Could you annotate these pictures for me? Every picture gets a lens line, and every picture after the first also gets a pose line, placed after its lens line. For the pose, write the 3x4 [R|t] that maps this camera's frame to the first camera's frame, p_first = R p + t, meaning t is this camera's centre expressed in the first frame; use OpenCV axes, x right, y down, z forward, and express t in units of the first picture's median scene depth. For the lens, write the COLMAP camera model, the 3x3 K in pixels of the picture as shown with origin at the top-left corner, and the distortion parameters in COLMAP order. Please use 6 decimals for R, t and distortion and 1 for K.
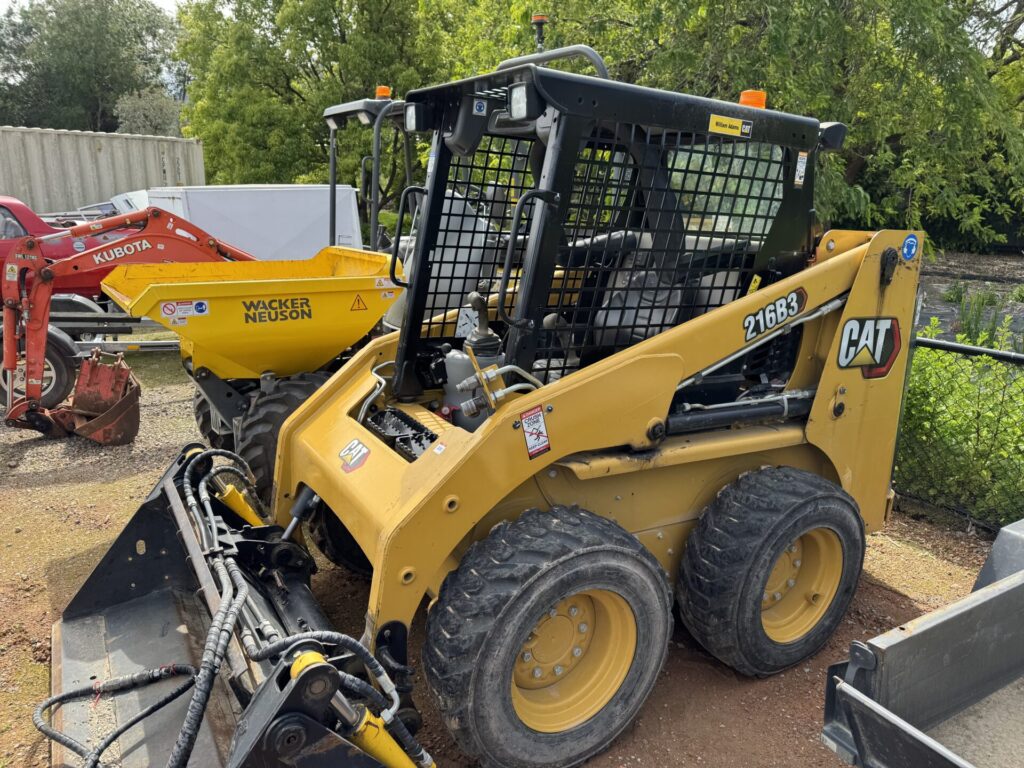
lens RADIAL K [[720.5, 0, 509.6], [0, 720.5, 378.1], [0, 0, 1]] dist [0.054053, -0.060779]
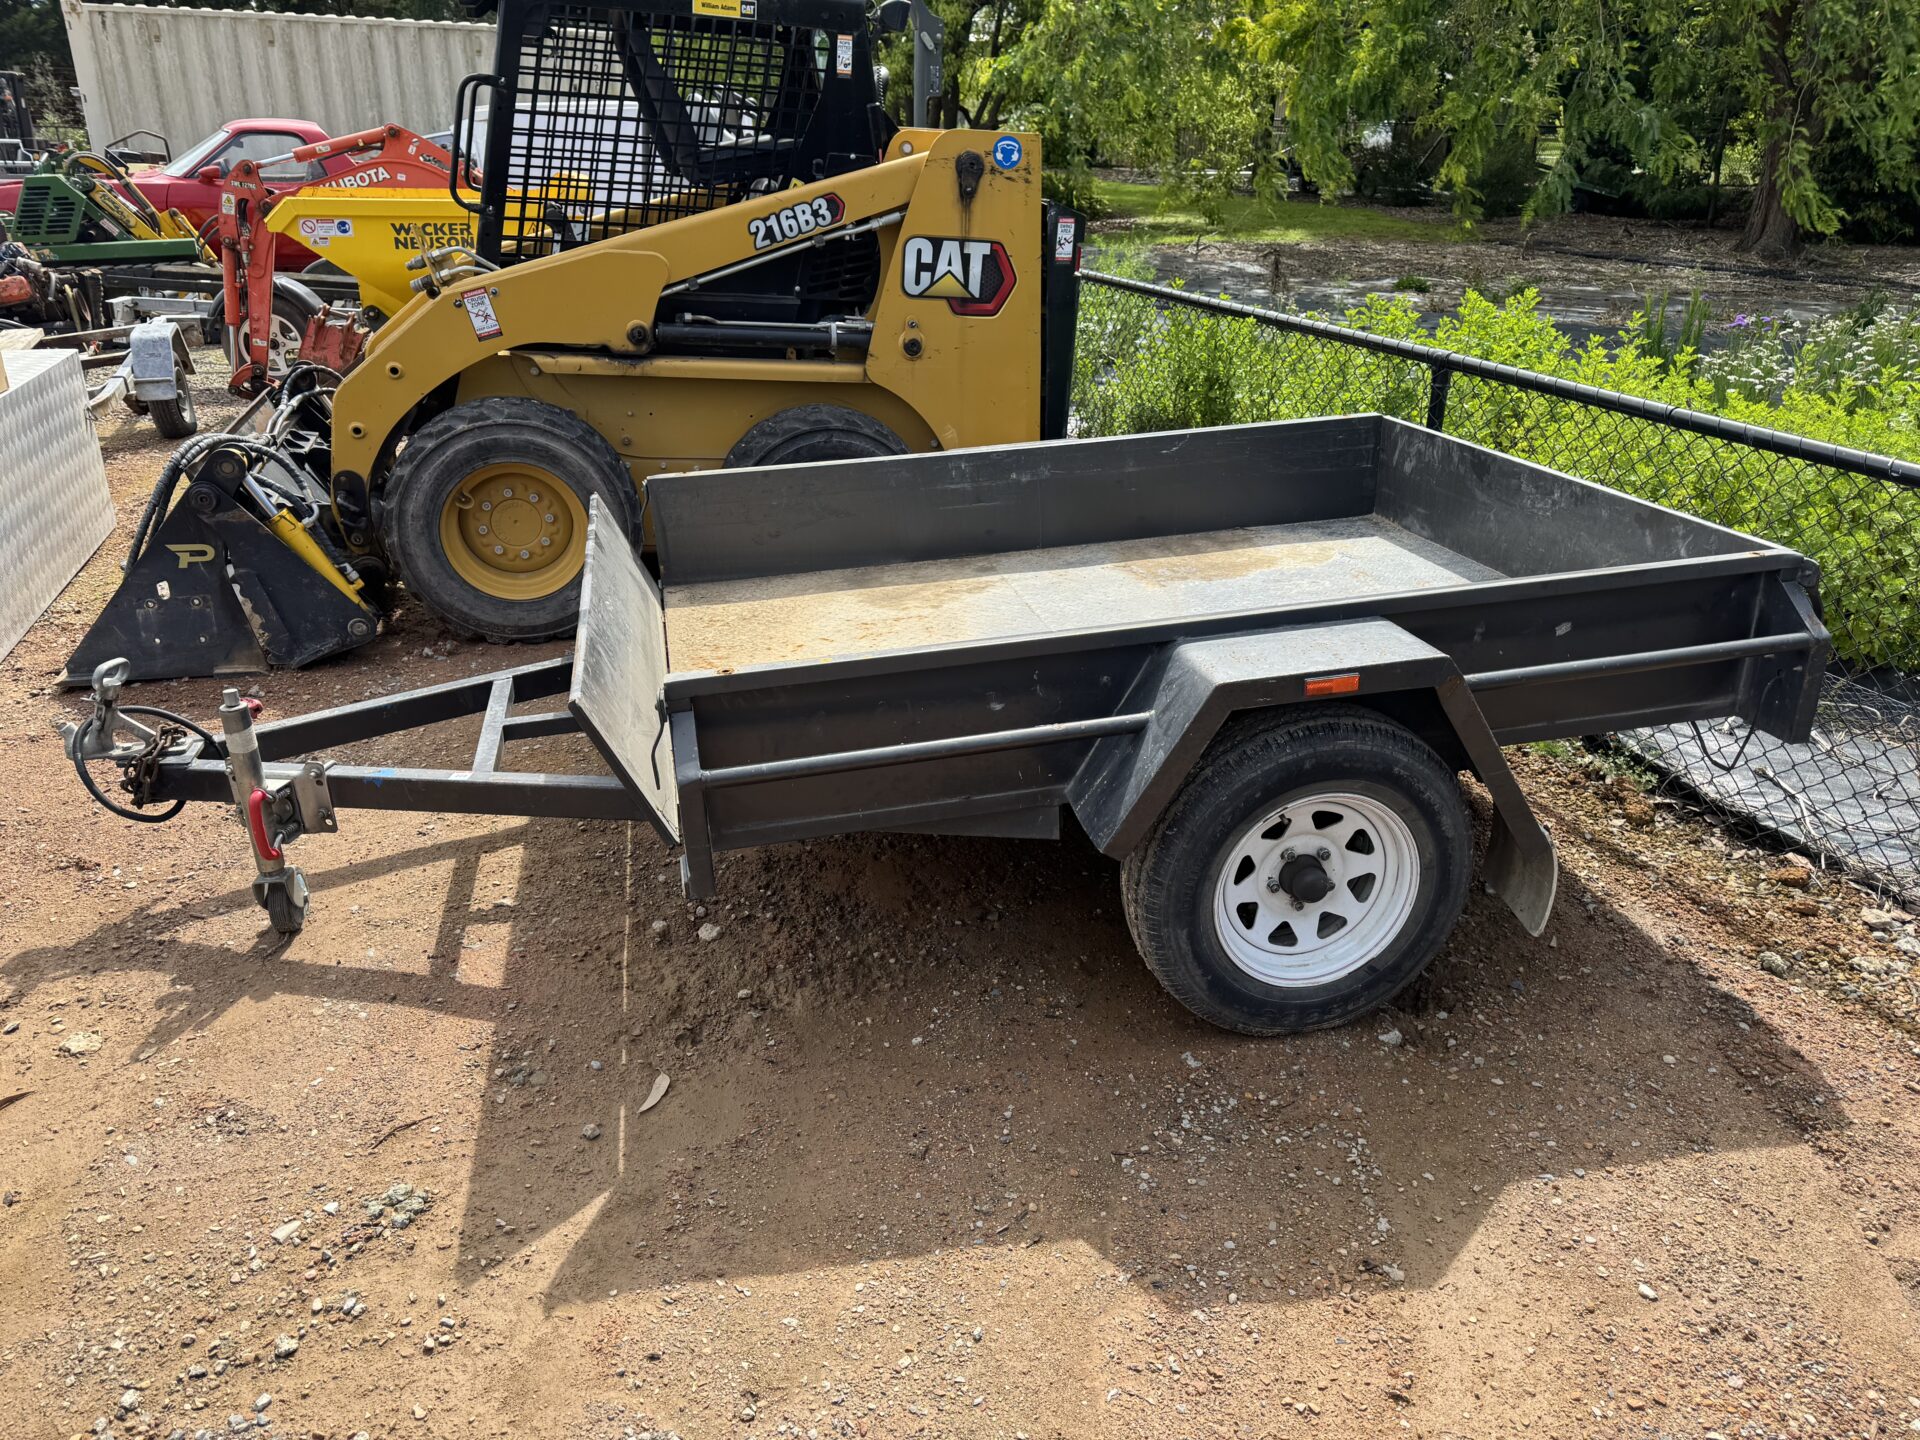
lens RADIAL K [[1351.0, 0, 962.0], [0, 1351.0, 726.5], [0, 0, 1]] dist [0.054053, -0.060779]
pose [[0.965806, 0.104735, -0.237169, 0.994595], [-0.066814, 0.984420, 0.162646, 0.236200], [0.250509, -0.141238, 0.957756, -0.661838]]
